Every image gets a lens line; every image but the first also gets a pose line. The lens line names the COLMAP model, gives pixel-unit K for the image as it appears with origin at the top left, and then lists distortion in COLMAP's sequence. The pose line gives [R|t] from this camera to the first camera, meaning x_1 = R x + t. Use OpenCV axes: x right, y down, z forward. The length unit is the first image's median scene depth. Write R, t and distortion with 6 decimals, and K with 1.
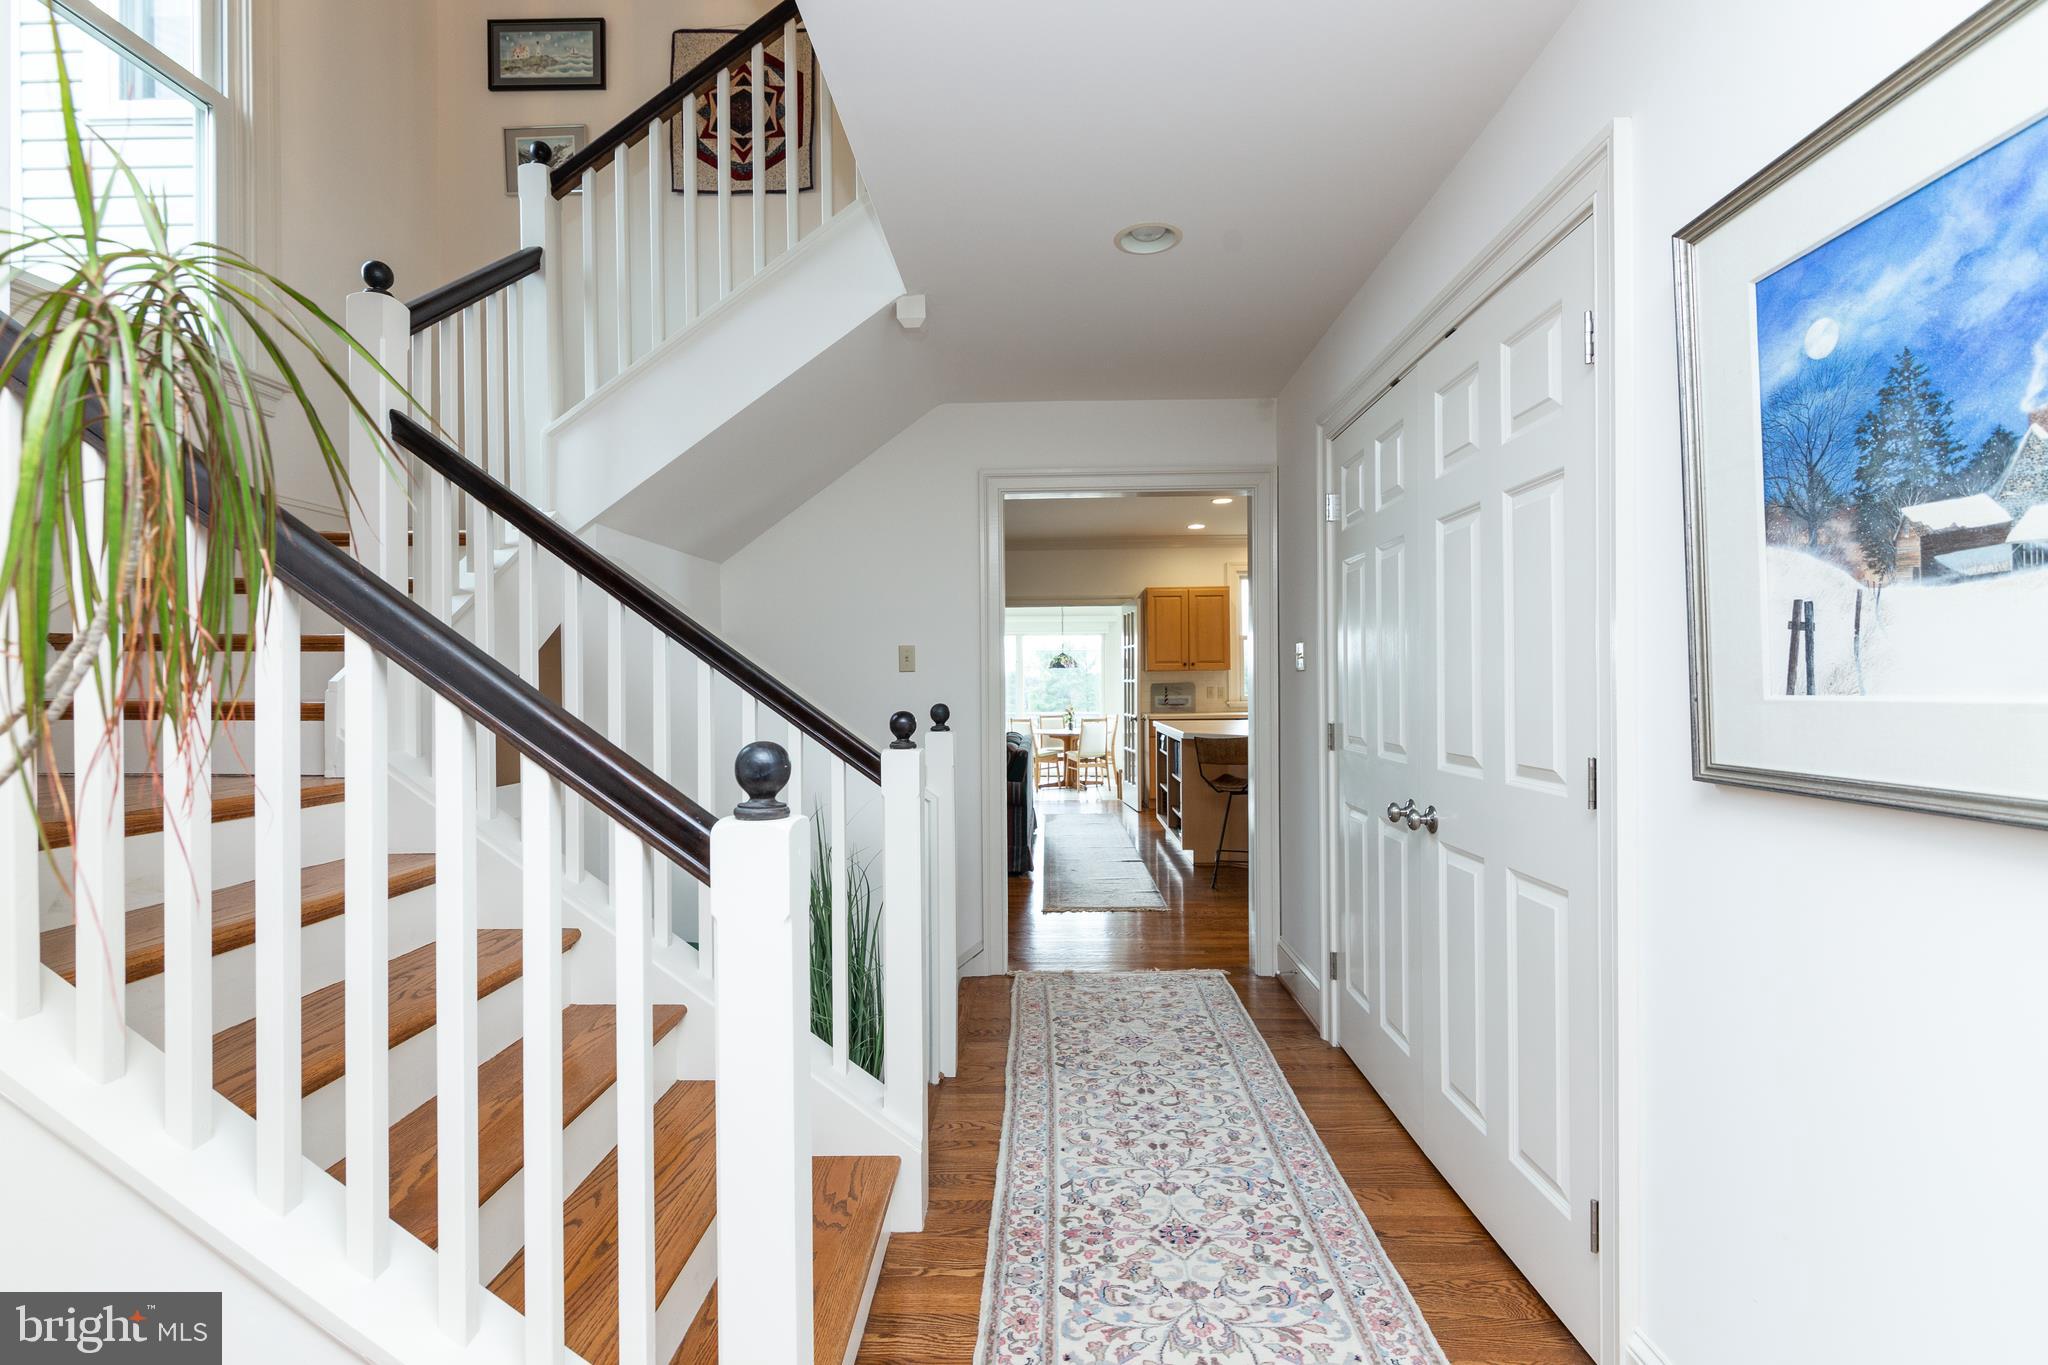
lens RADIAL K [[942.9, 0, 1024.0], [0, 942.9, 682.5], [0, 0, 1]] dist [-0.006390, -0.000333]
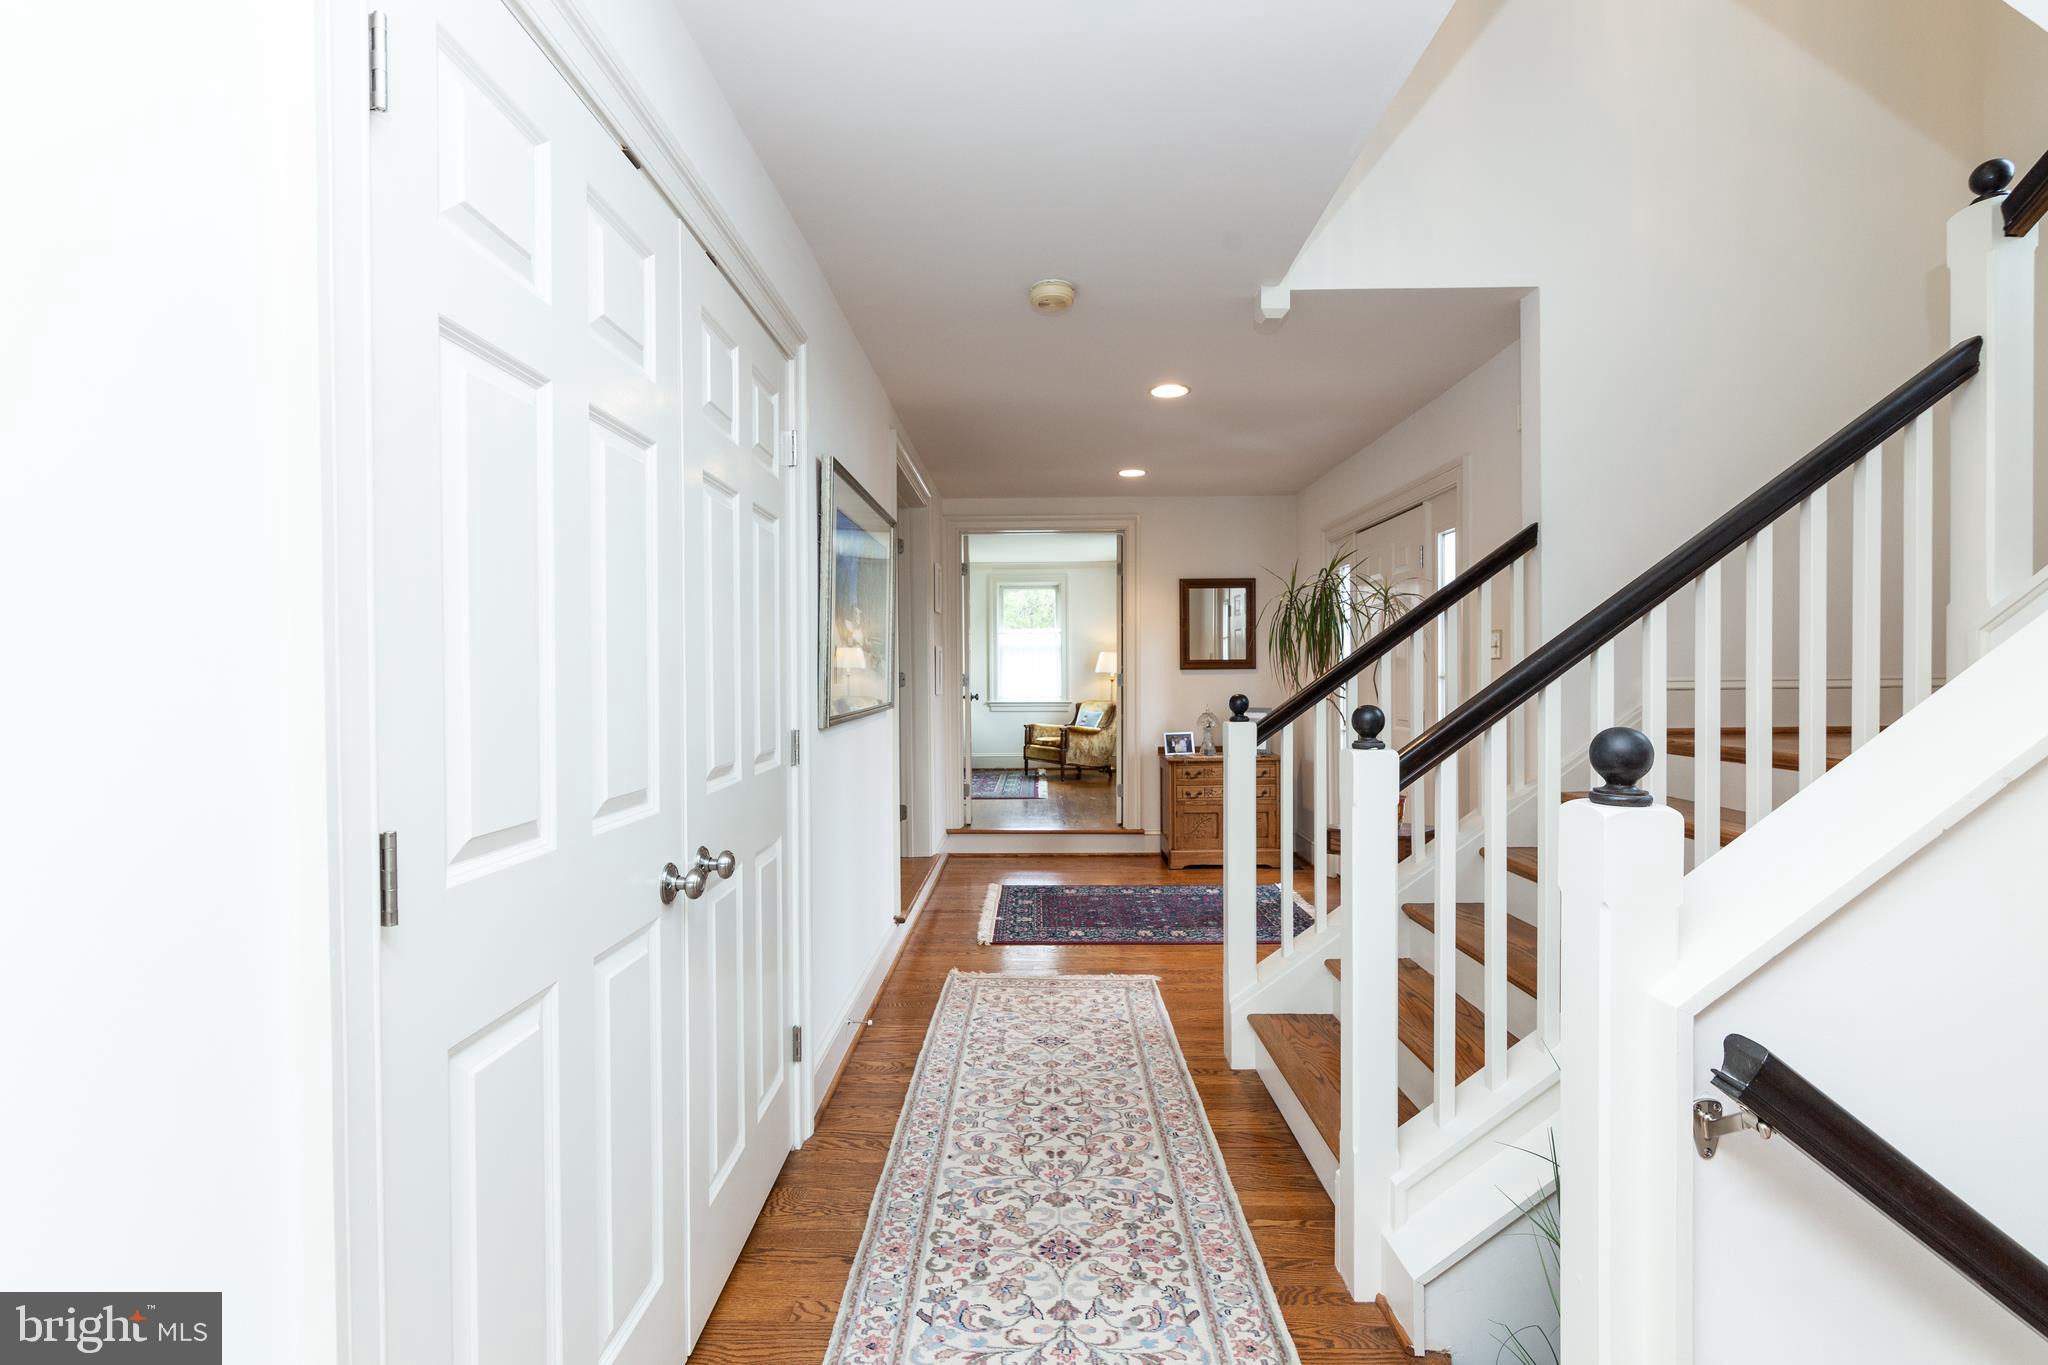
lens RADIAL K [[949.4, 0, 1014.7], [0, 949.4, 660.6], [0, 0, 1]] dist [-0.000704, -0.000145]
pose [[-0.999834, 0.014397, -0.011175, 0.203412], [0.014529, 0.999824, -0.011867, -0.005668], [0.011002, -0.012027, -0.999867, 1.881862]]
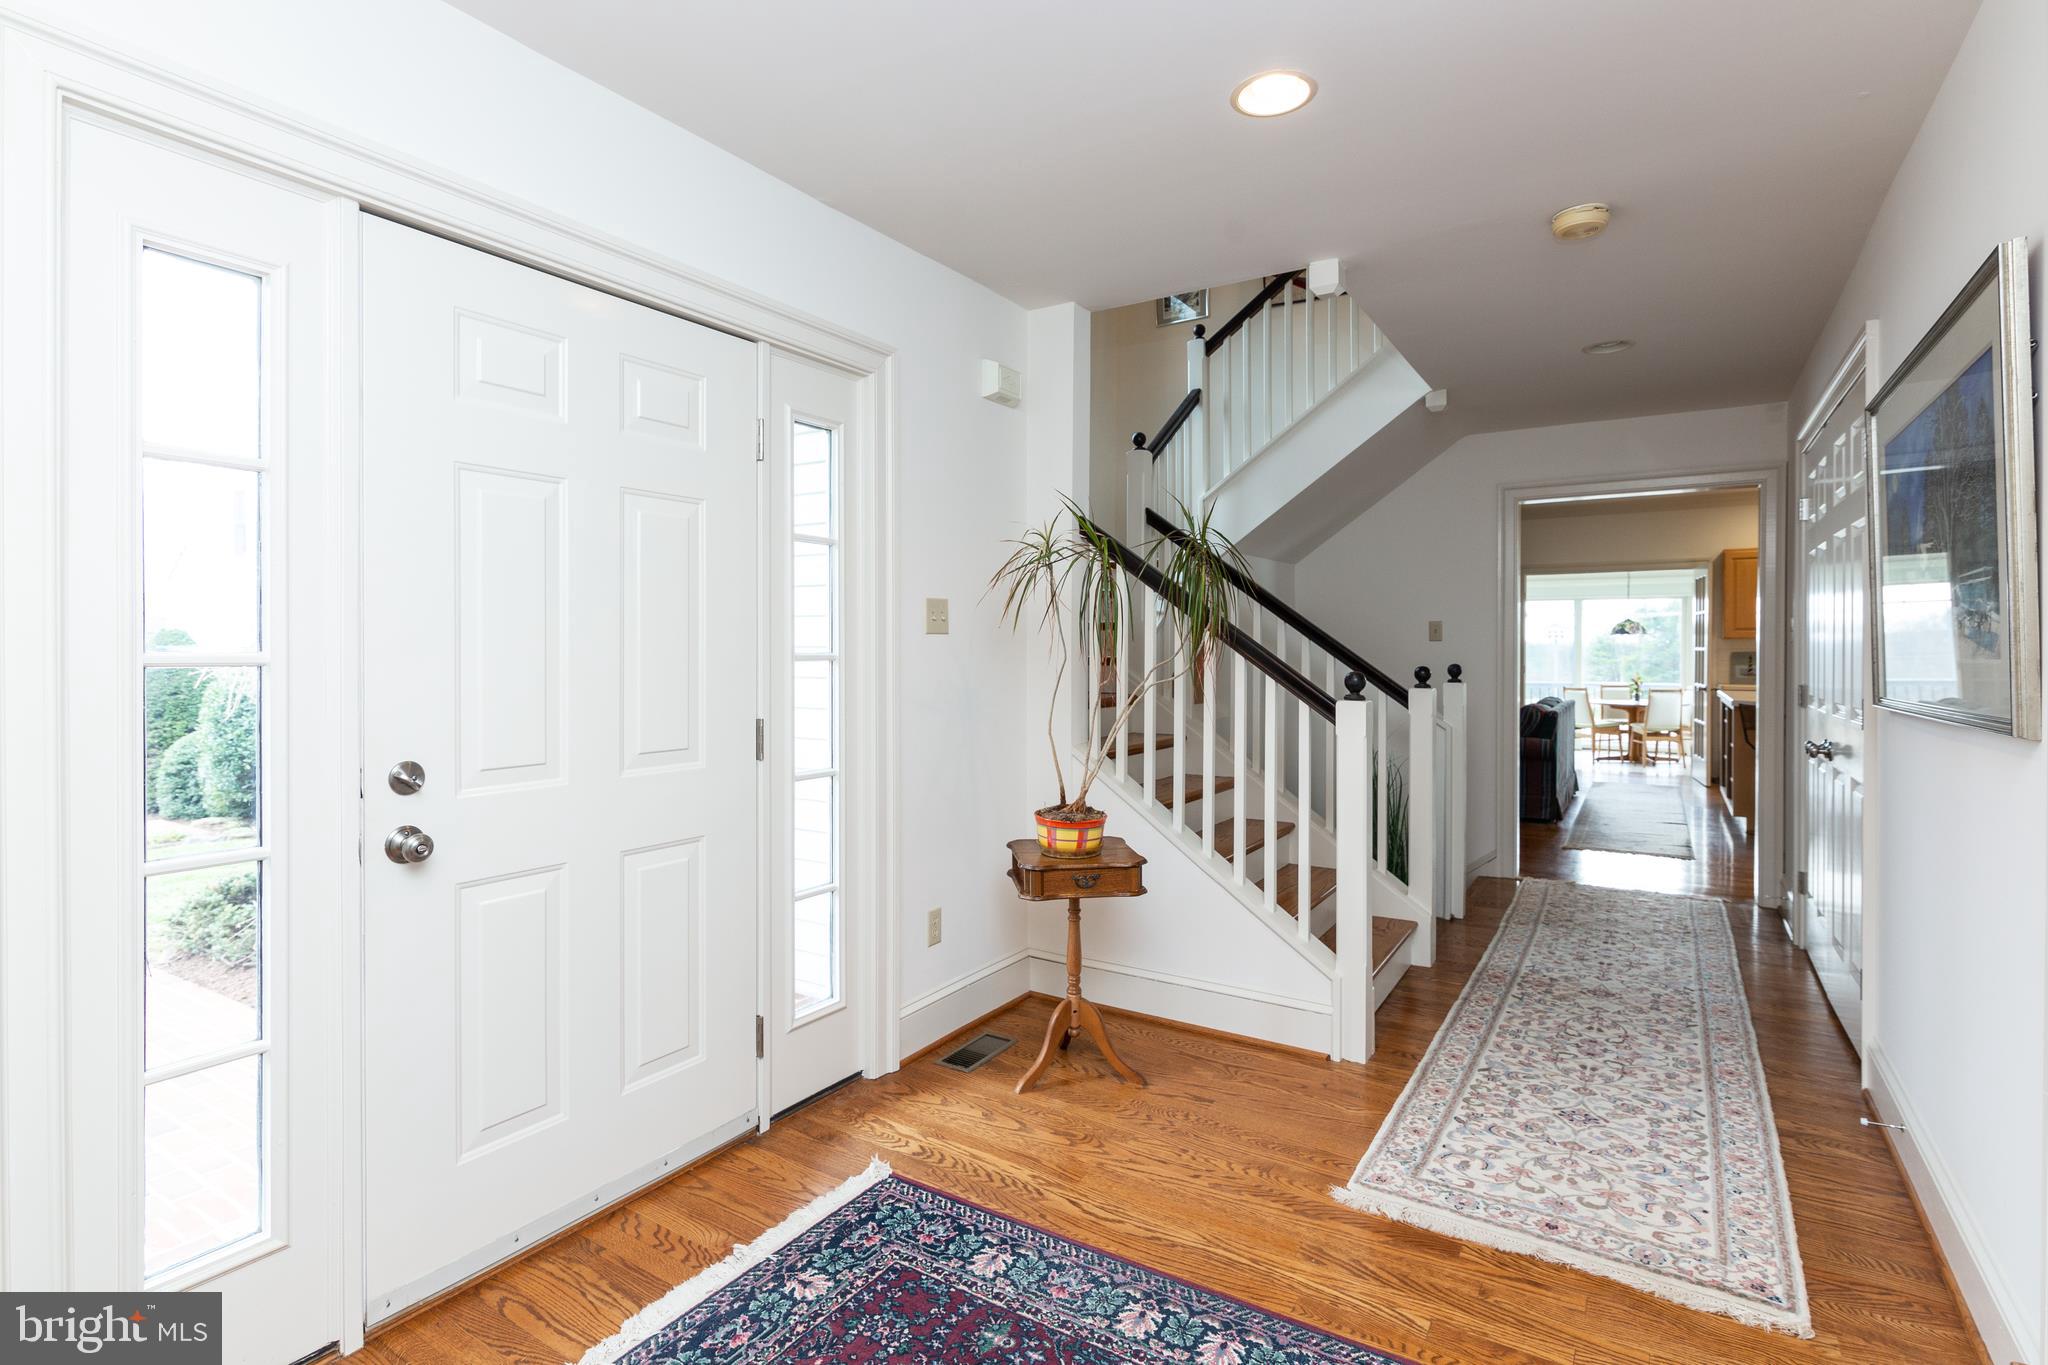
lens RADIAL K [[1003.3, 0, 1011.7], [0, 1003.3, 653.6], [0, 0, 1]] dist [-0.001055, -0.000076]
pose [[0.856390, 0.010720, -0.516219, 0.172077], [-0.007400, 0.999937, 0.008489, -0.002402], [0.516277, -0.003450, 0.856415, -0.942539]]
